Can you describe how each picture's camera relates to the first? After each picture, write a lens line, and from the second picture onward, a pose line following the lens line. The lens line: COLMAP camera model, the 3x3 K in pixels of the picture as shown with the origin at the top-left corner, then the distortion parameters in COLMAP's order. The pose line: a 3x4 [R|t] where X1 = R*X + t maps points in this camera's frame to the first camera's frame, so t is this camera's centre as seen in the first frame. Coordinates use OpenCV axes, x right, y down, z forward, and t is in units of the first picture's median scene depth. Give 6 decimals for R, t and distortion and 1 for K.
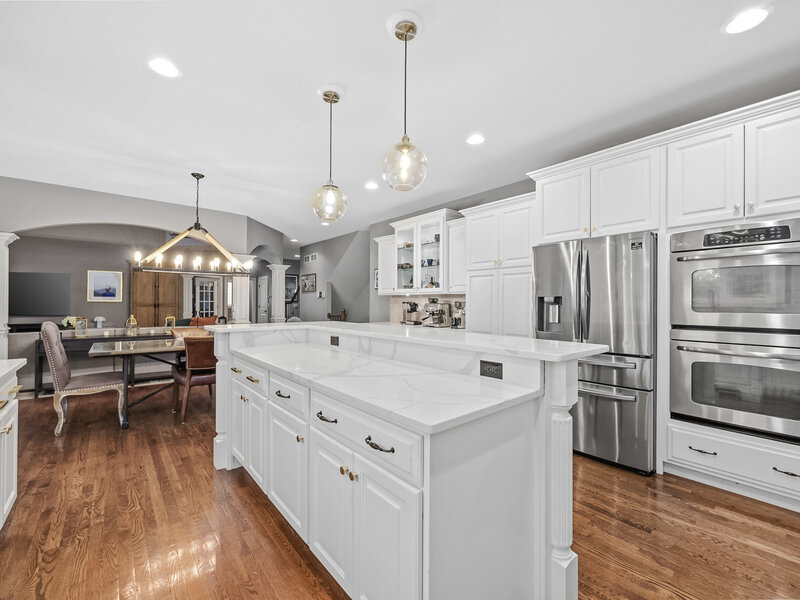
lens RADIAL K [[339.5, 0, 393.9], [0, 339.5, 301.8], [0, 0, 1]] dist [-0.000834, 0.000311]
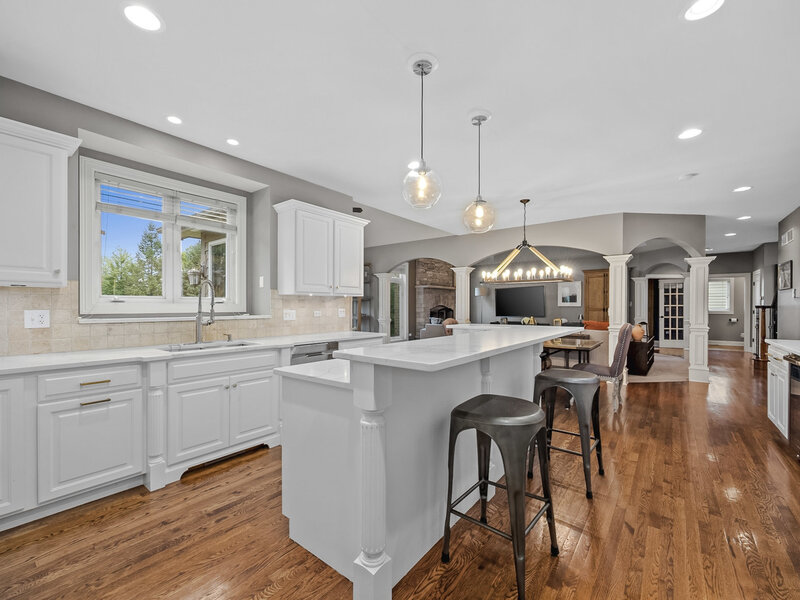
lens RADIAL K [[339.5, 0, 393.9], [0, 339.5, 301.8], [0, 0, 1]] dist [-0.000834, 0.000311]
pose [[0.190905, -0.016073, -0.981477, 0.518348], [0.002693, 0.999871, -0.015850, 0.002875], [0.981605, 0.000383, 0.190924, 0.322455]]
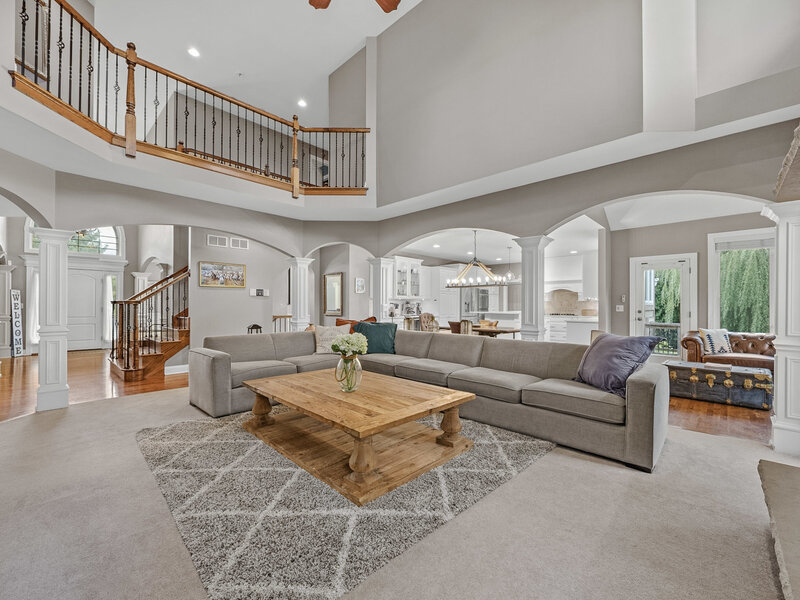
lens RADIAL K [[342.5, 0, 403.3], [0, 342.5, 301.8], [0, 0, 1]] dist [-0.000413, 0.000154]
pose [[-0.107137, 0.002225, 0.994242, -2.381255], [-0.011932, 0.999923, -0.003523, 0.001315], [-0.994173, -0.012241, -0.107102, 1.607562]]
